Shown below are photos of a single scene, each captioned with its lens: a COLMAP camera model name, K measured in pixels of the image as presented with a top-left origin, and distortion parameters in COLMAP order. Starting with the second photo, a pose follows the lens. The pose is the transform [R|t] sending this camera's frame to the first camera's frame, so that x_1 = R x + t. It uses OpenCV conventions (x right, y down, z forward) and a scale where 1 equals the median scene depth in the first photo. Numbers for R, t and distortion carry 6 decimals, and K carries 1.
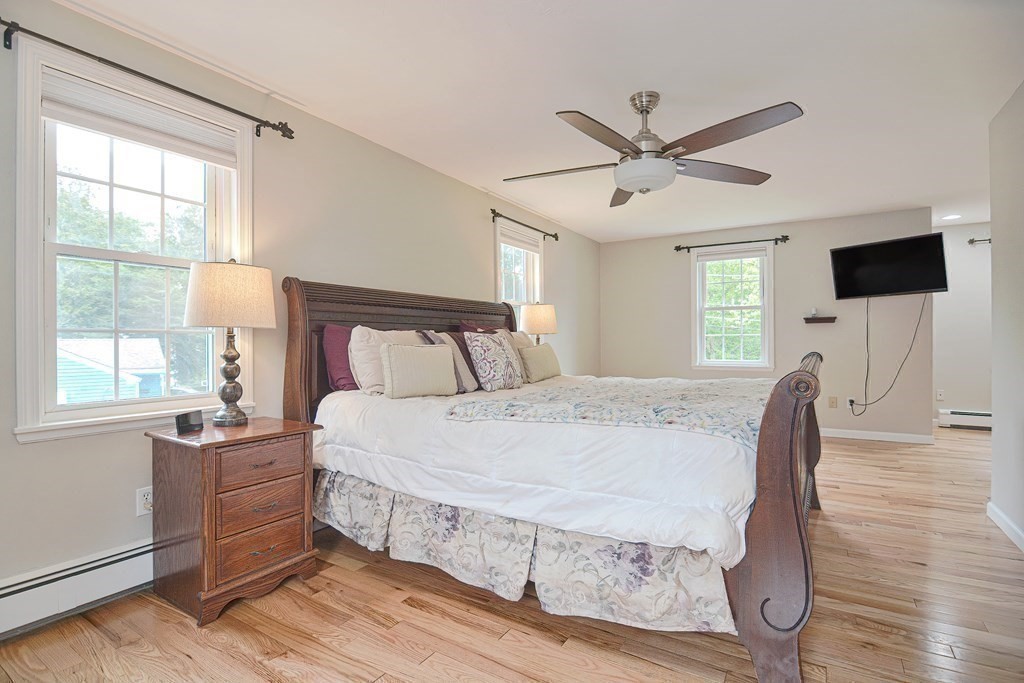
lens RADIAL K [[493.3, 0, 513.7], [0, 493.3, 341.4], [0, 0, 1]] dist [-0.003468, -0.012735]
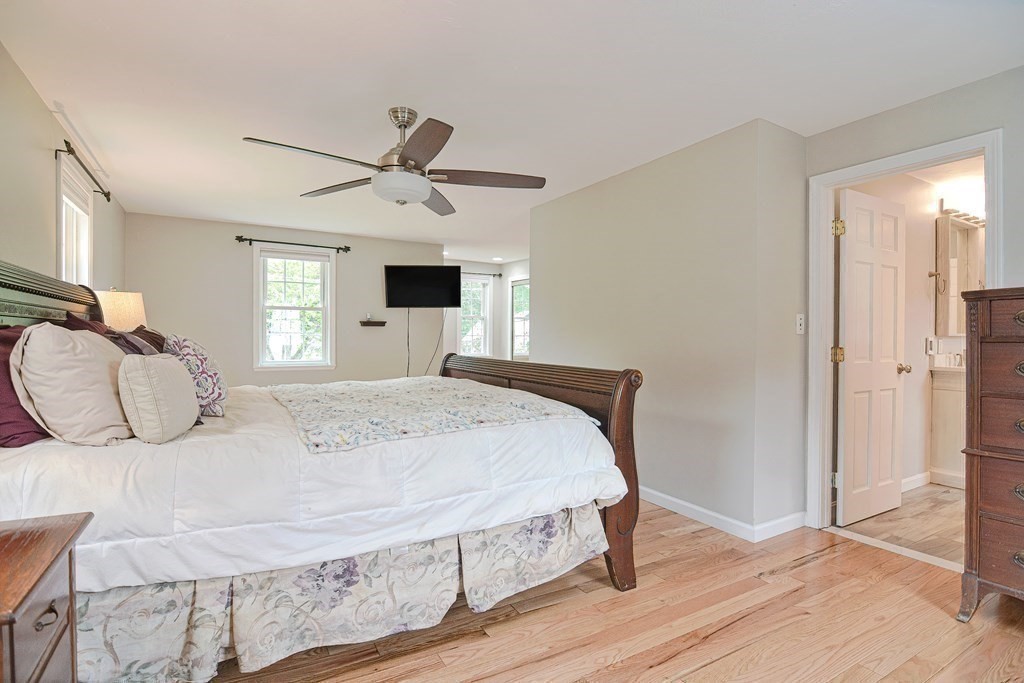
lens RADIAL K [[493.3, 0, 513.7], [0, 493.3, 341.4], [0, 0, 1]] dist [-0.003468, -0.012735]
pose [[0.486776, 0.000099, 0.873527, -0.676084], [-0.007413, 0.999964, 0.004017, -0.022890], [-0.873496, -0.008431, 0.486759, 0.366248]]
